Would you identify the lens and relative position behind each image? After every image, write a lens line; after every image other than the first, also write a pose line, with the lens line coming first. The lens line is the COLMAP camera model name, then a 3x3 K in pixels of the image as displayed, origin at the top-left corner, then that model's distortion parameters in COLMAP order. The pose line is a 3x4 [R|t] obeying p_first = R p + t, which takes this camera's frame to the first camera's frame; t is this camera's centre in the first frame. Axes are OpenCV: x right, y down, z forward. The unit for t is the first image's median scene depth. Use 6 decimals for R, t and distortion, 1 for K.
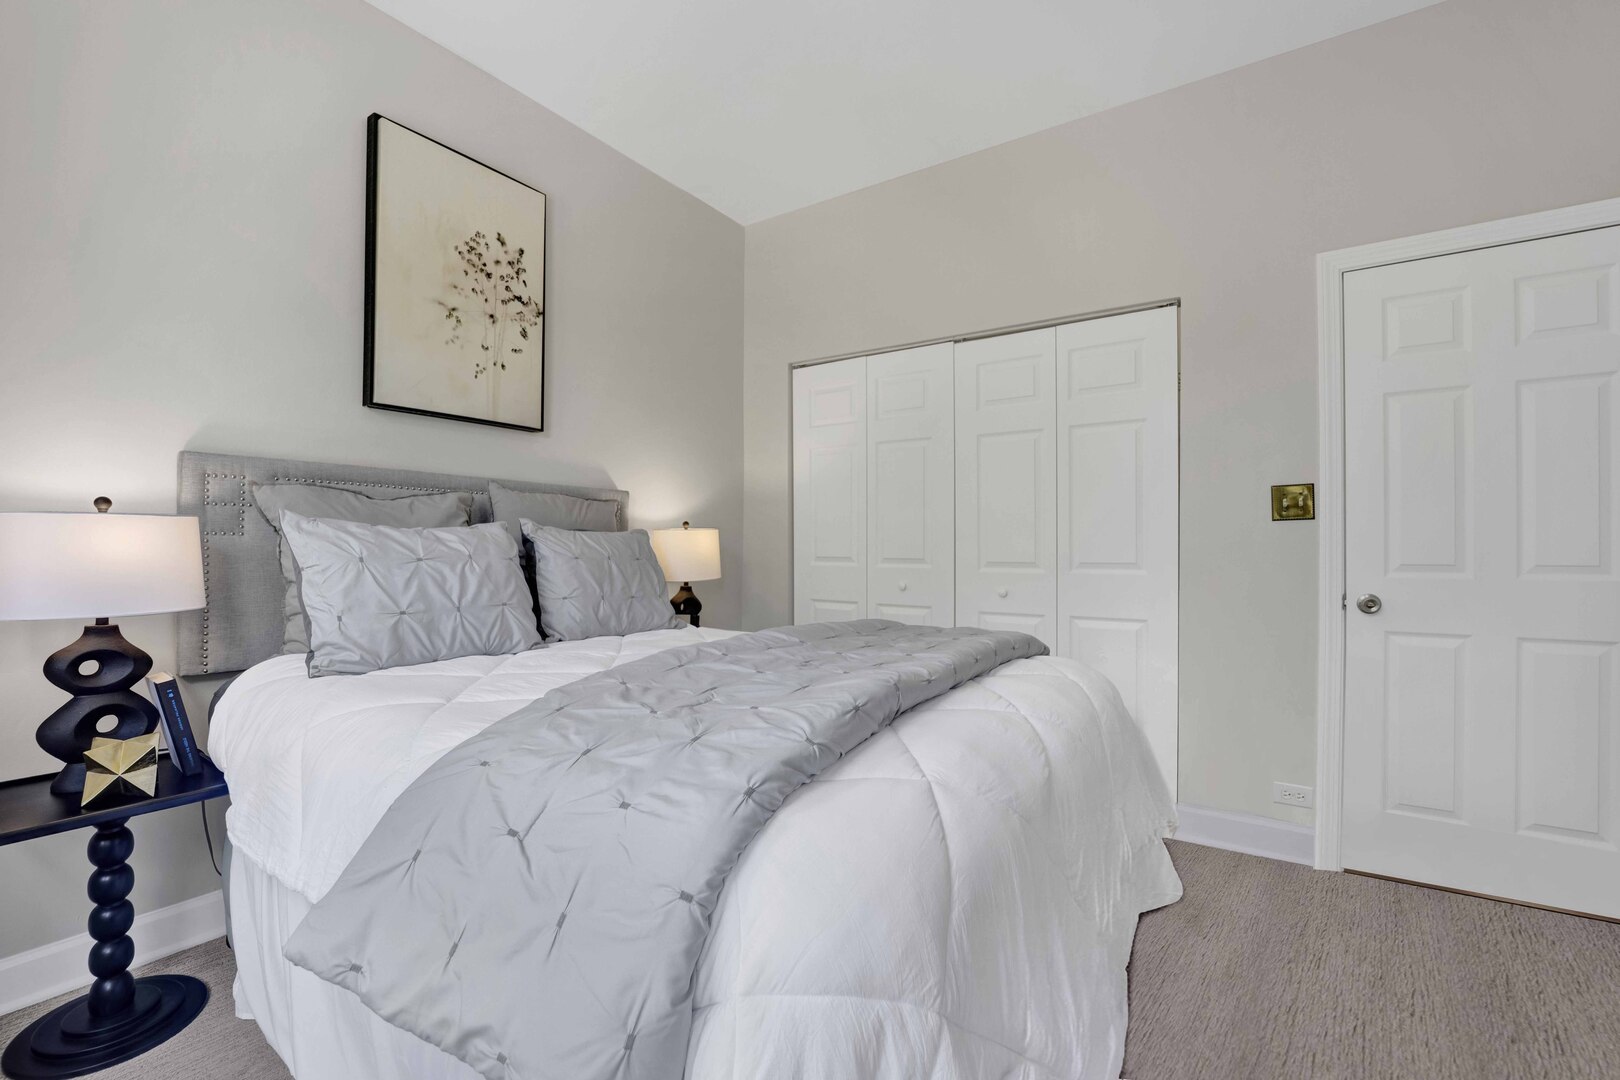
lens RADIAL K [[681.9, 0, 807.9], [0, 681.9, 551.7], [0, 0, 1]] dist [-0.021423, -0.000311]
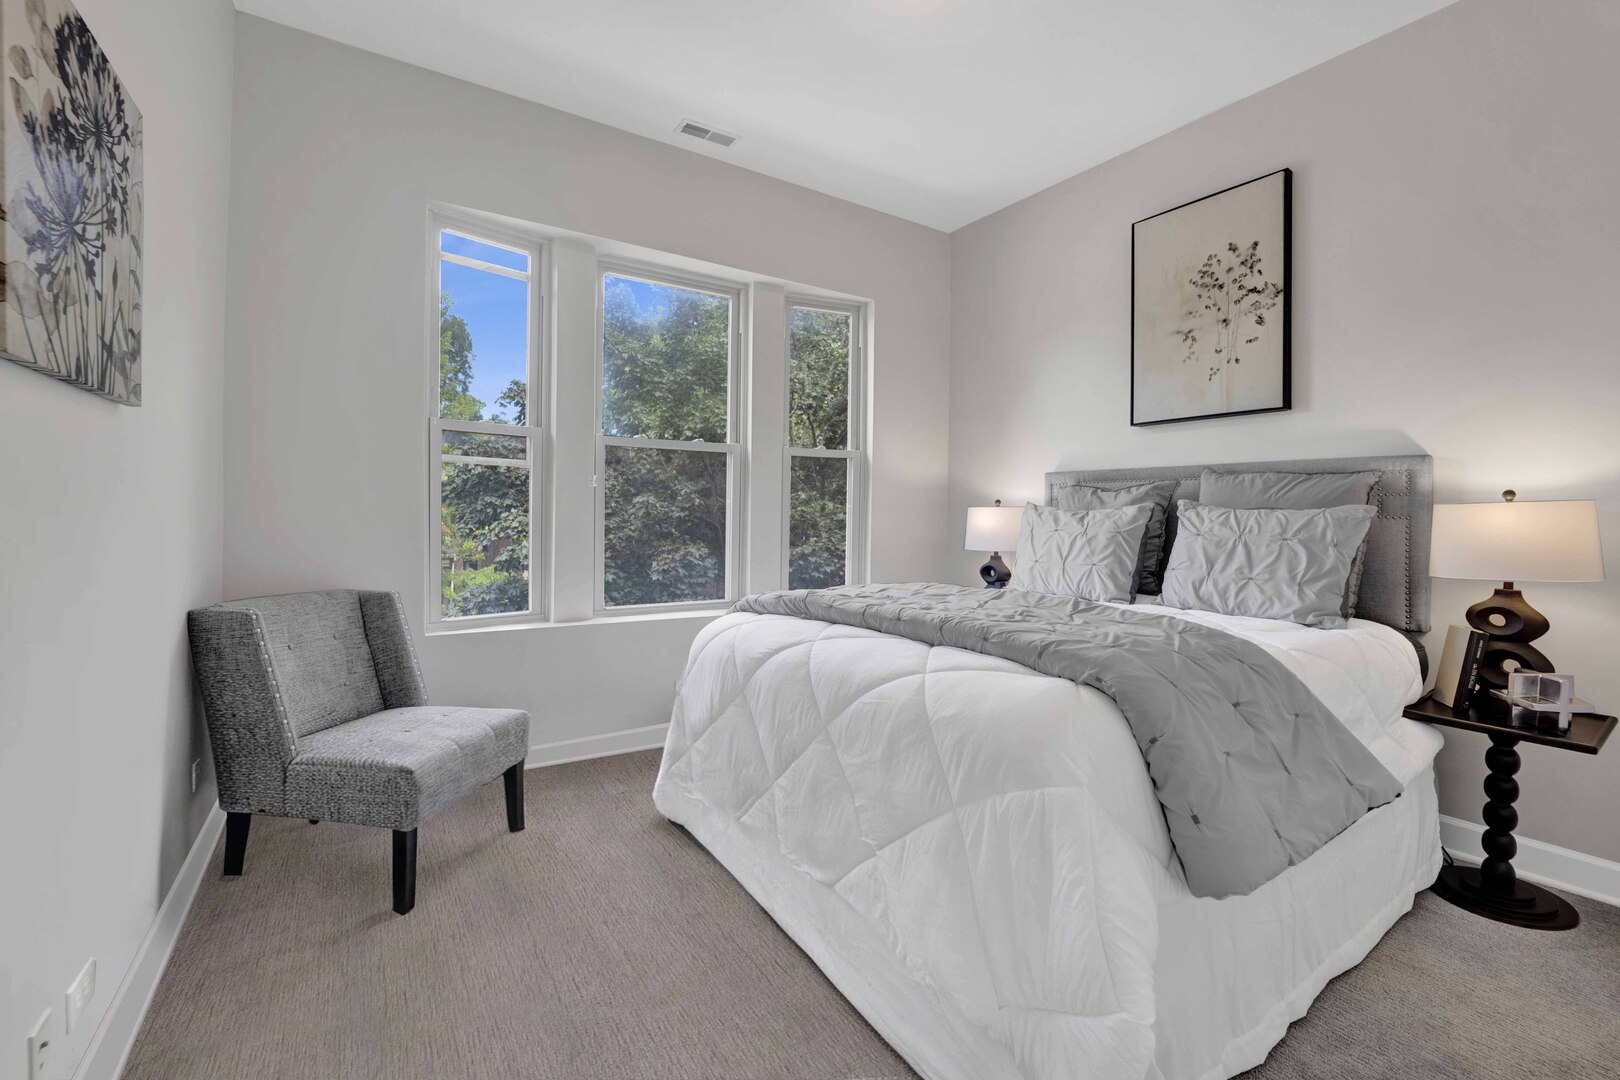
lens RADIAL K [[679.9, 0, 810.5], [0, 679.9, 520.8], [0, 0, 1]] dist [-0.027320, 0.003534]
pose [[-0.383528, 0.013887, -0.923425, 0.833382], [-0.006829, 0.999817, 0.017872, -0.027663], [0.923504, 0.013161, -0.383363, 0.785639]]
